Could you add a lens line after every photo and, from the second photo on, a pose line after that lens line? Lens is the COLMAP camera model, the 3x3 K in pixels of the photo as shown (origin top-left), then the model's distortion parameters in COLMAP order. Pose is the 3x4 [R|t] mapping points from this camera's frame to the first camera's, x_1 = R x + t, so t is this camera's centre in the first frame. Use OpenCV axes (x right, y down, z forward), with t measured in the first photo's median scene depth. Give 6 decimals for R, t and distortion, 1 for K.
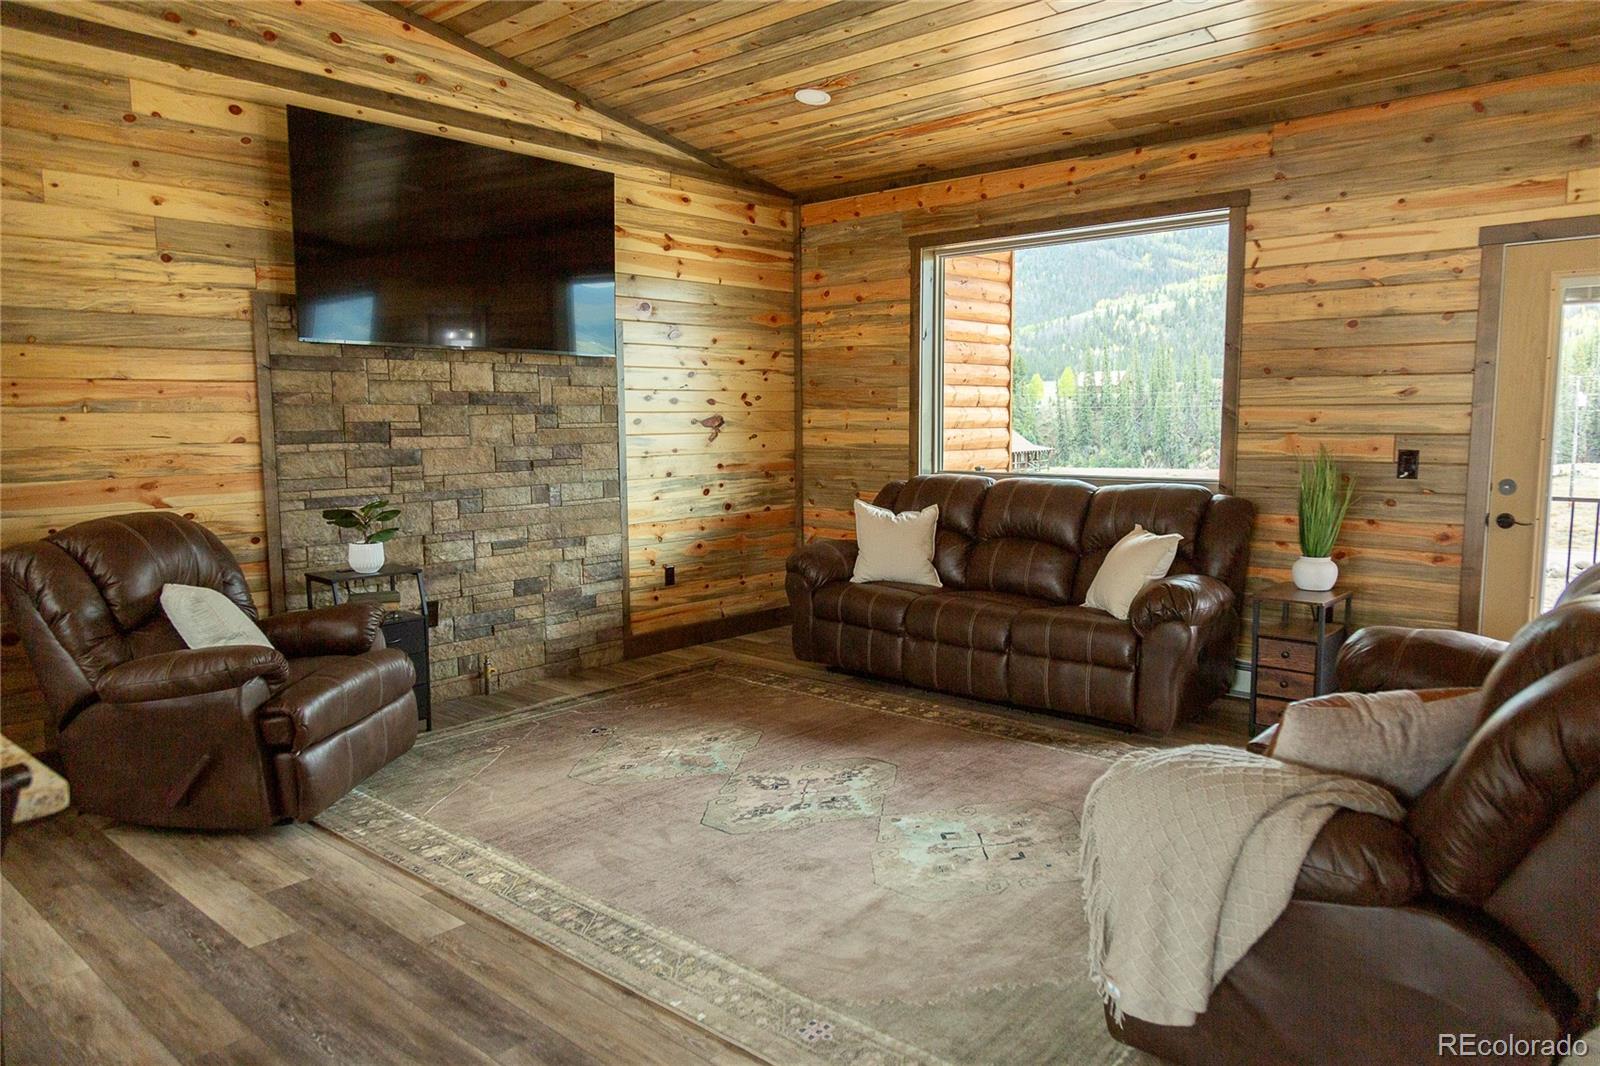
lens RADIAL K [[1069.9, 0, 808.3], [0, 1069.9, 530.3], [0, 0, 1]] dist [0.006447, 0.005816]
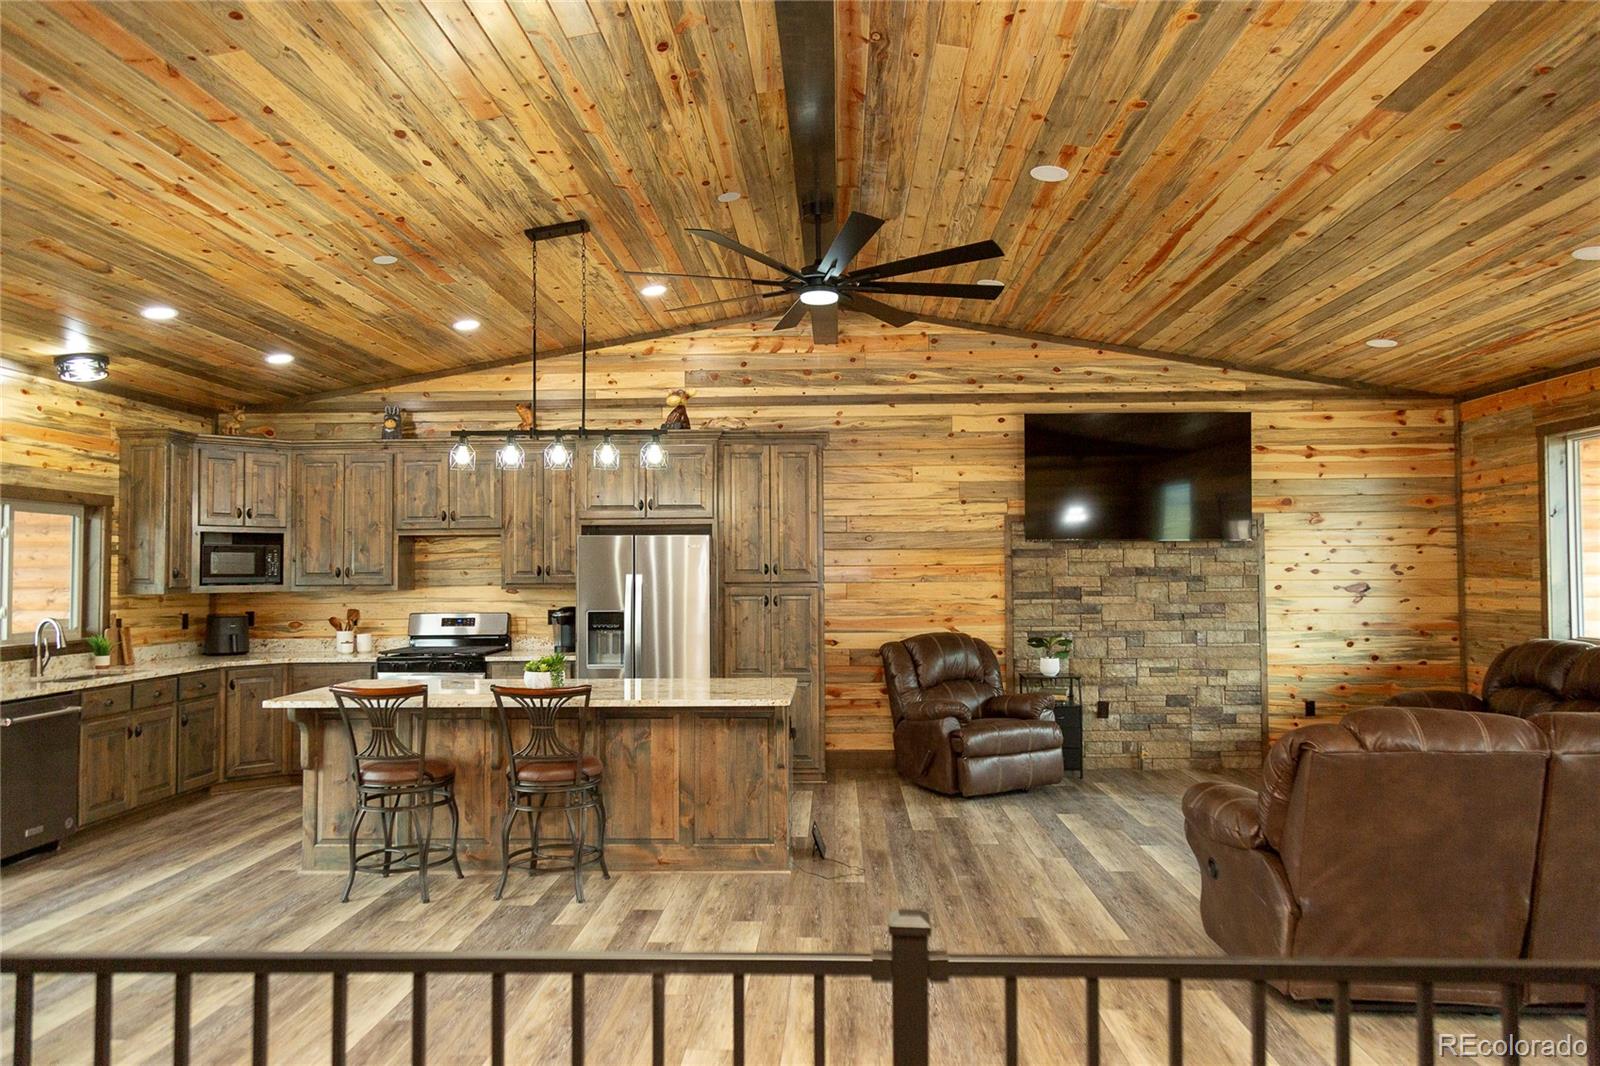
lens RADIAL K [[1047.9, 0, 812.8], [0, 1047.9, 537.4], [0, 0, 1]] dist [0.006487, 0.006621]
pose [[0.642298, -0.021712, -0.766147, 0.557556], [-0.080120, 0.992220, -0.095287, 0.008883], [0.762256, 0.122587, 0.635562, -0.329585]]
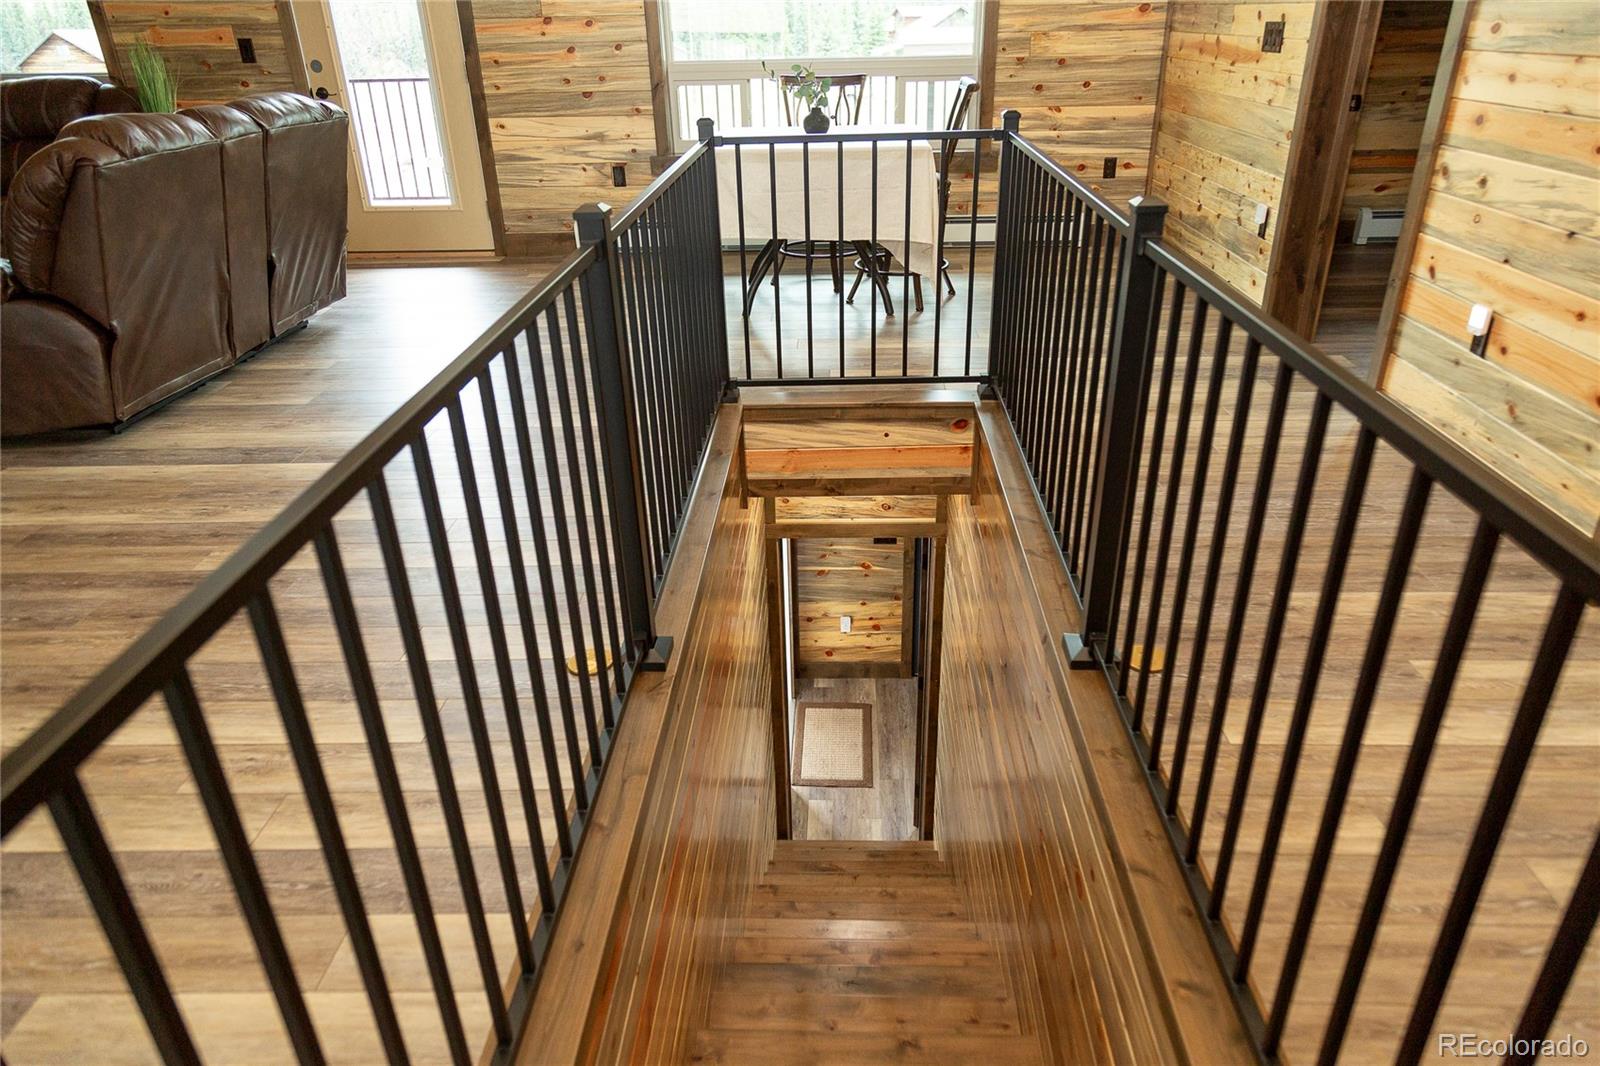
lens RADIAL K [[1044.7, 0, 810.6], [0, 1044.7, 534.7], [0, 0, 1]] dist [0.011468, 0.003115]
pose [[0.760897, -0.301711, 0.574462, 0.158430], [0.085174, 0.924104, 0.372529, 0.058397], [-0.643258, -0.234527, 0.728845, -0.460128]]
